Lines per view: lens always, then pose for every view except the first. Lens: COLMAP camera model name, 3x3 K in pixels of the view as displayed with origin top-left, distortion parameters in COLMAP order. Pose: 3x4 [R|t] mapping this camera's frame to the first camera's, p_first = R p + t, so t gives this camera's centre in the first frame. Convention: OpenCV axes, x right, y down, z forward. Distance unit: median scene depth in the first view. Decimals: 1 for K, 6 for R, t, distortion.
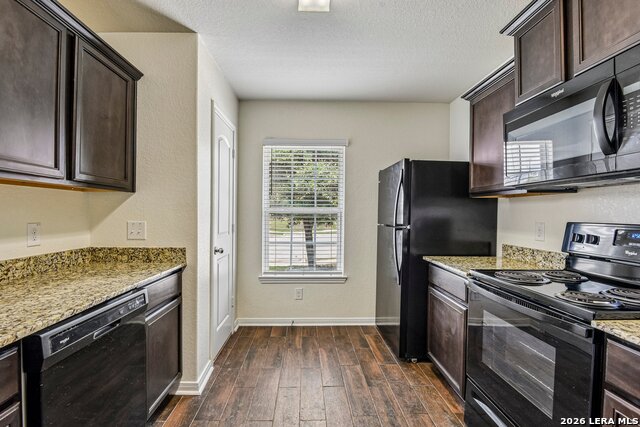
lens RADIAL K [[278.7, 0, 319.7], [0, 278.7, 216.0], [0, 0, 1]] dist [-0.014280, -0.000646]
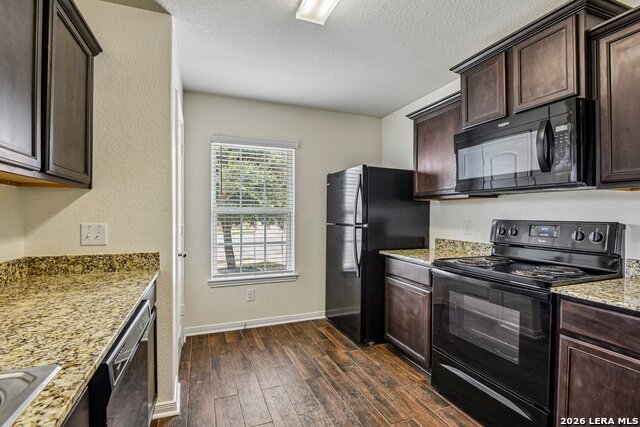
lens RADIAL K [[273.0, 0, 320.0], [0, 273.0, 213.5], [0, 0, 1]] dist [-0.012408, -0.000373]
pose [[0.950721, -0.001904, 0.310042, -0.224702], [0.004567, 0.999959, -0.007863, -0.001020], [-0.310014, 0.008892, 0.950690, 0.008122]]
